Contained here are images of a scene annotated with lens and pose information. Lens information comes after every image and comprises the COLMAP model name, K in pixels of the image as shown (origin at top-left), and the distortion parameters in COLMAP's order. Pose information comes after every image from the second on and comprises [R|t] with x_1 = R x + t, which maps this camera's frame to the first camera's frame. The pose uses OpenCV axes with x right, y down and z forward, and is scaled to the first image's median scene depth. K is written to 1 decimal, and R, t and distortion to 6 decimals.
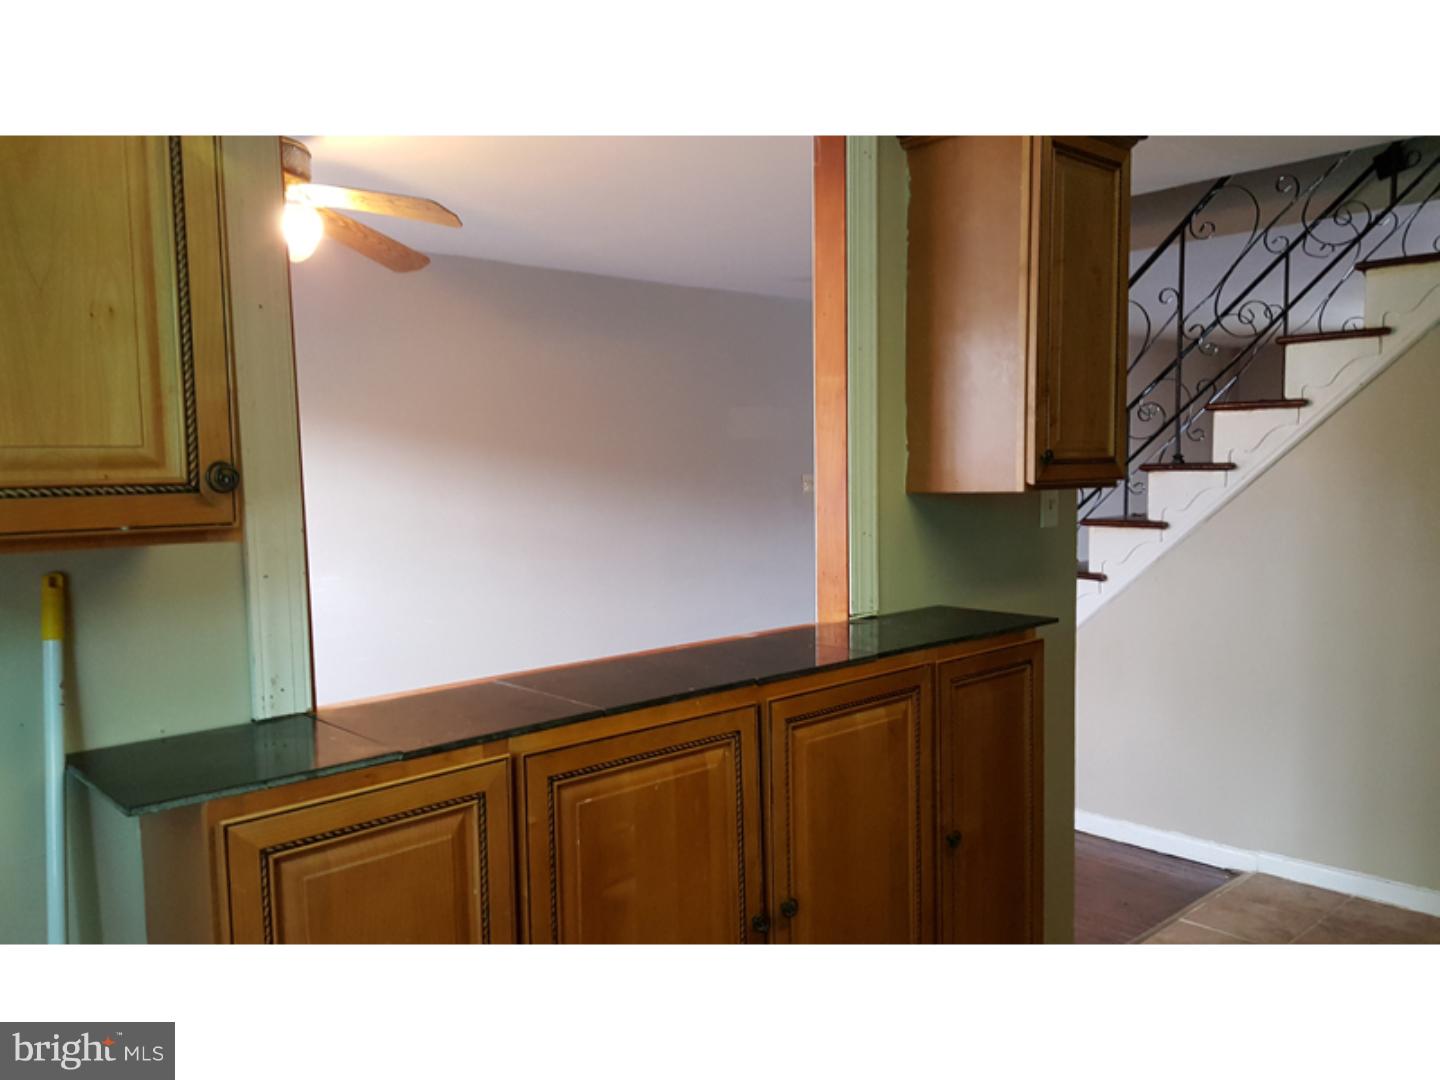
lens RADIAL K [[1079.7, 0, 718.8], [0, 1079.7, 552.5], [0, 0, 1]] dist [0.122825, -0.118255]
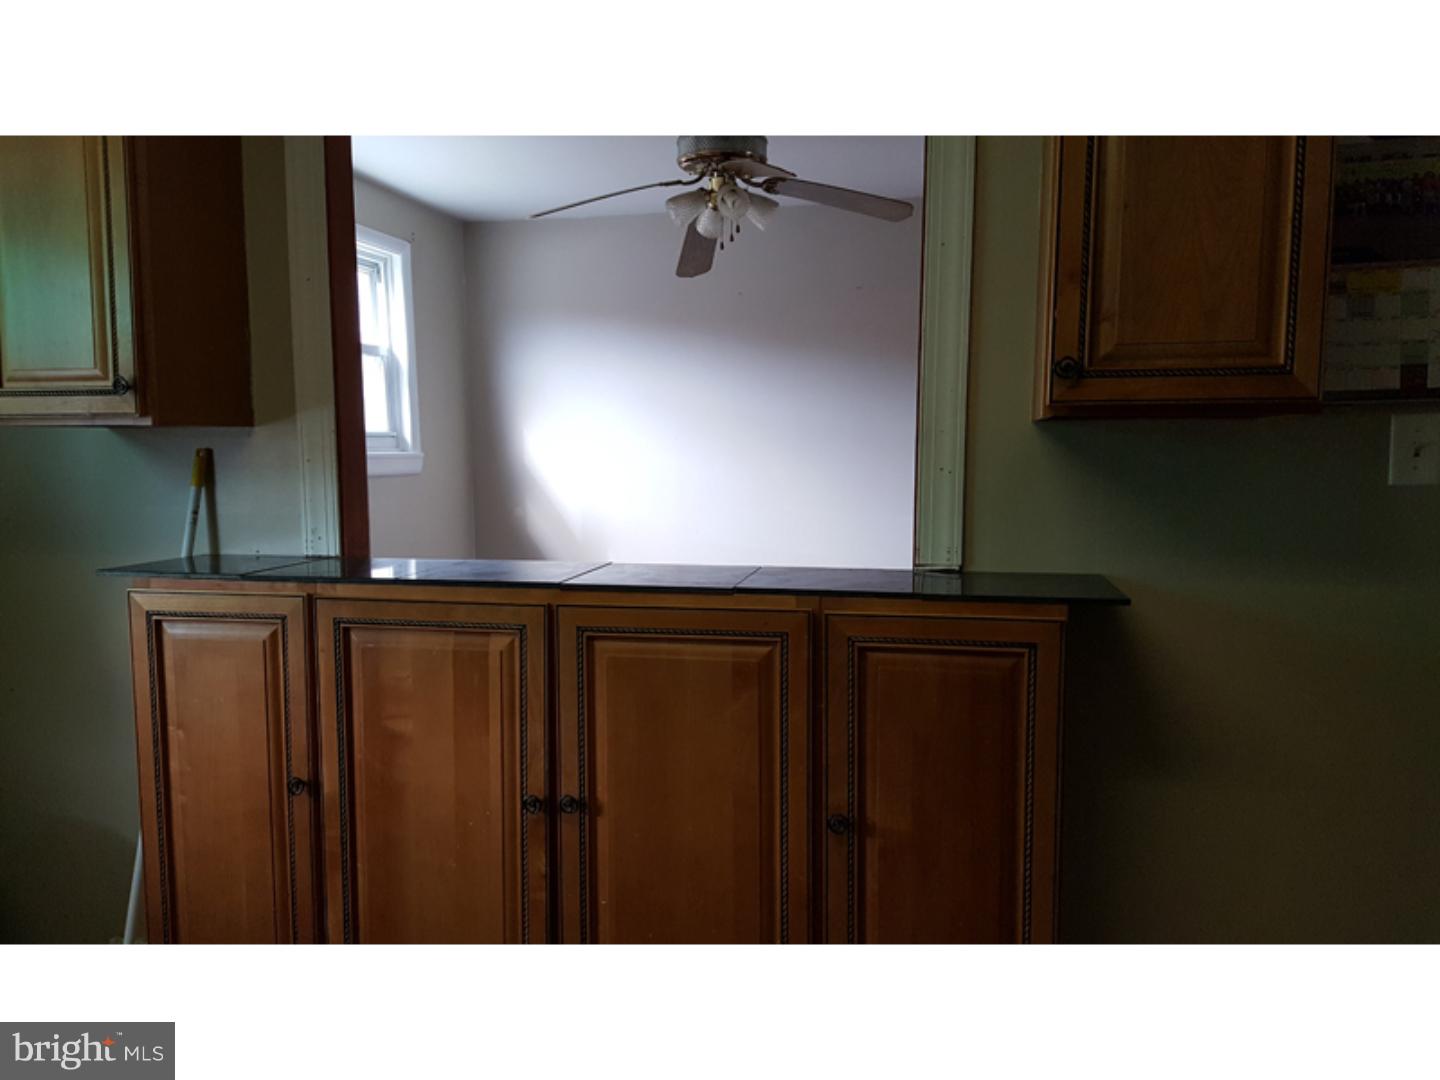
lens RADIAL K [[1079.7, 0, 721.3], [0, 1079.7, 542.3], [0, 0, 1]] dist [0.122825, -0.118255]
pose [[0.566161, 0.089790, -0.819390, 1.137019], [-0.073868, 0.995577, 0.058057, 0.003433], [0.820979, 0.027657, 0.570289, 0.598172]]
